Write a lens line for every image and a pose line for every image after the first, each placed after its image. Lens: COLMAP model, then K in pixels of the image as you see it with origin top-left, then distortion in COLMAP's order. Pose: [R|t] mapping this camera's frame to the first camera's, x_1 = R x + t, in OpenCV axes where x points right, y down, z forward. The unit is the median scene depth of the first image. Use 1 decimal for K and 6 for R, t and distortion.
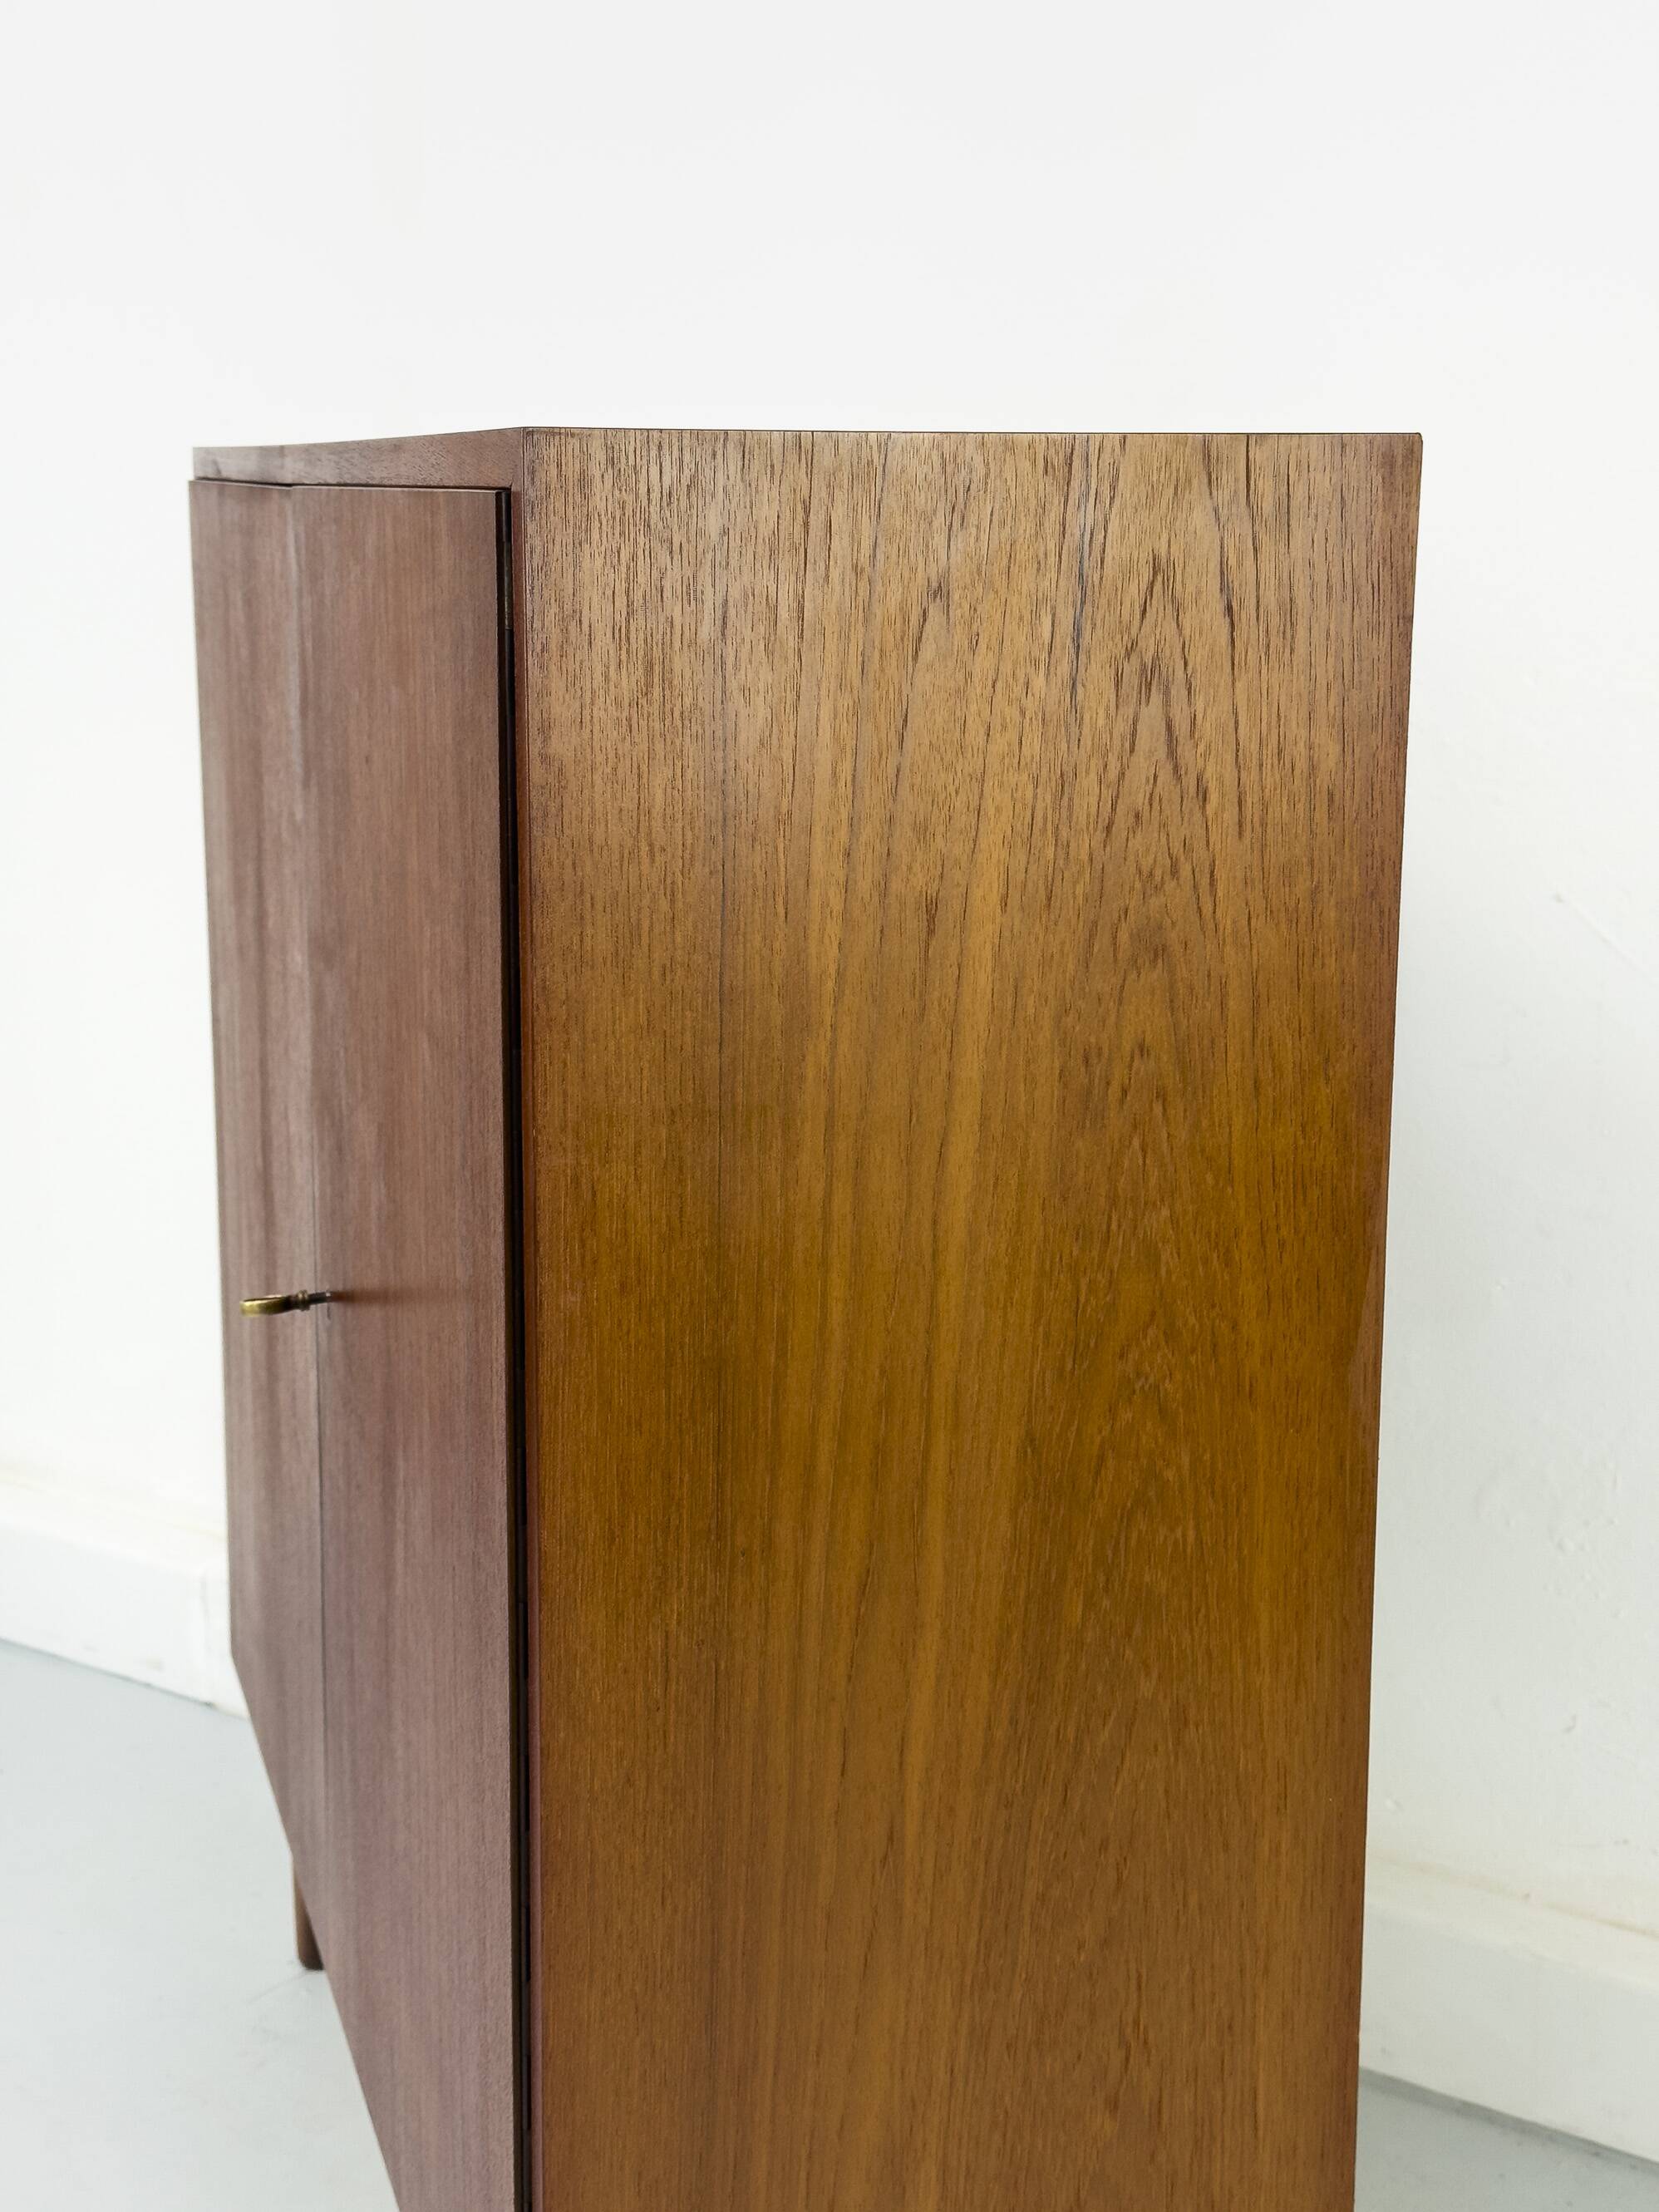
lens RADIAL K [[3056.0, 0, 829.5], [0, 3056.0, 1106.0], [0, 0, 1]] dist [0.173422, -0.087048]
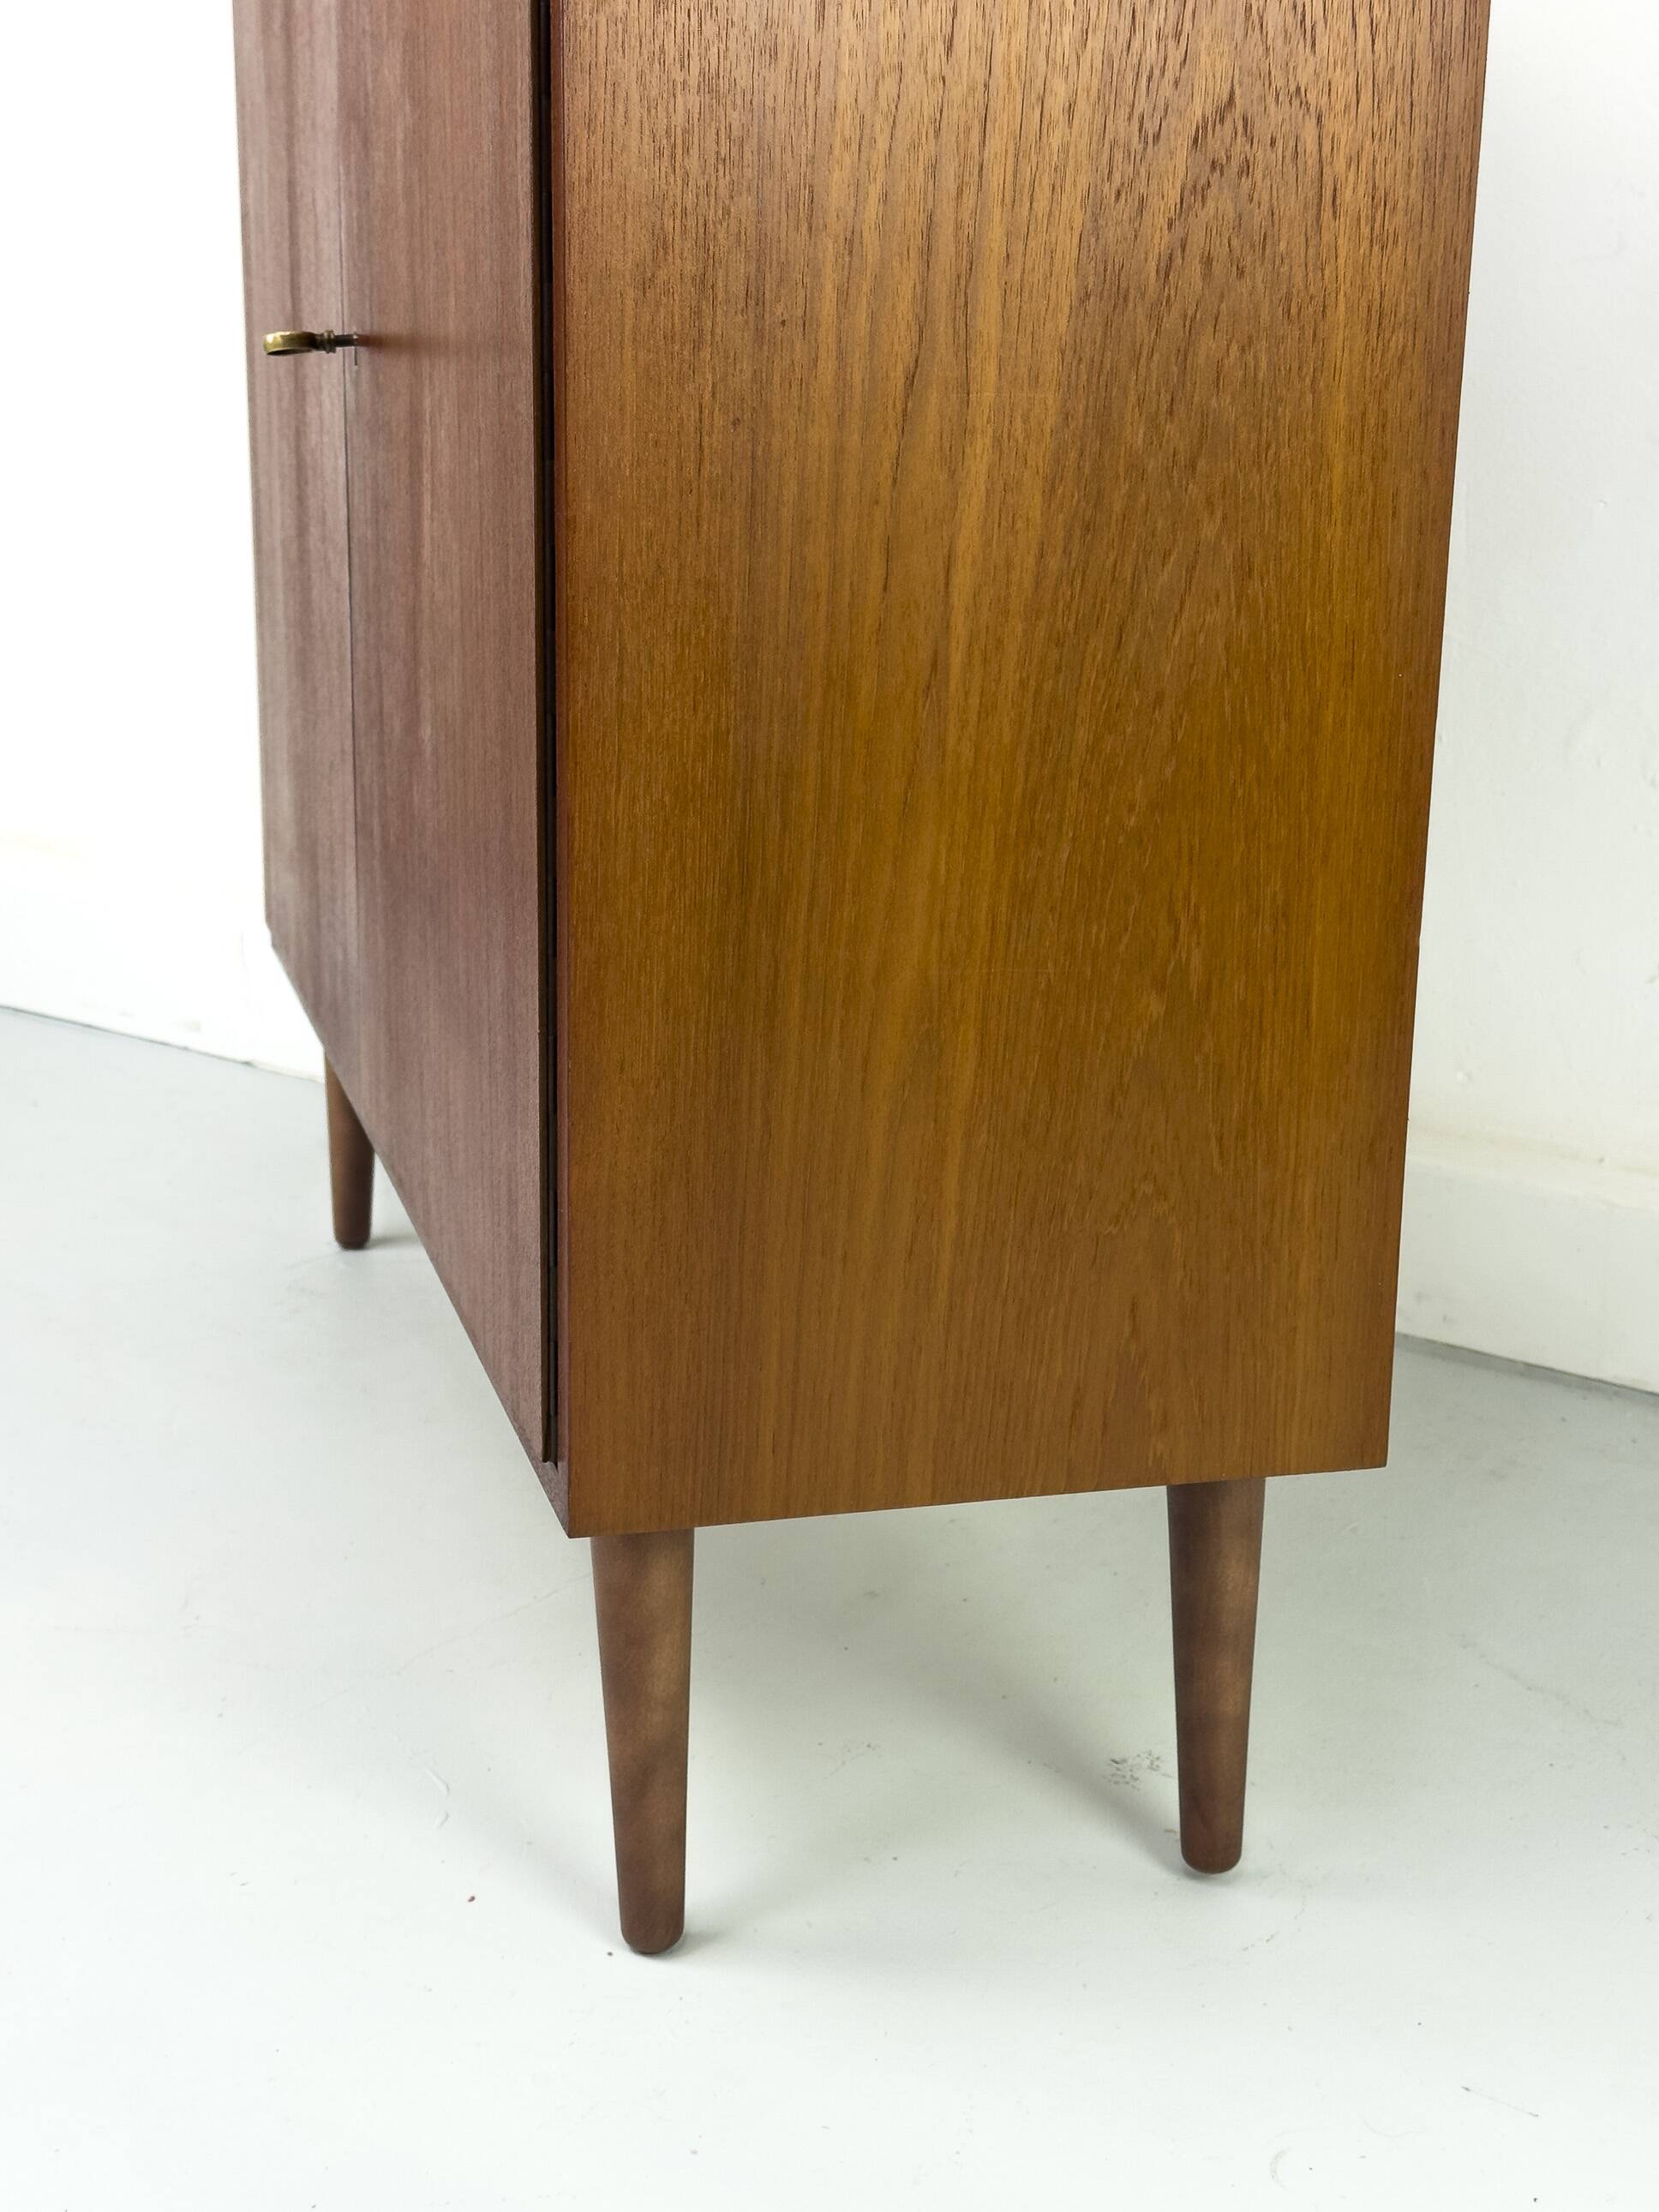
lens RADIAL K [[3135.5, 0, 829.5], [0, 3135.5, 1106.0], [0, 0, 1]] dist [0.180338, -0.044114]
pose [[0.999554, 0.018568, -0.023370, 0.012395], [-0.017662, 0.999107, 0.038395, 0.329097], [0.024062, -0.037965, 0.998989, 0.022838]]
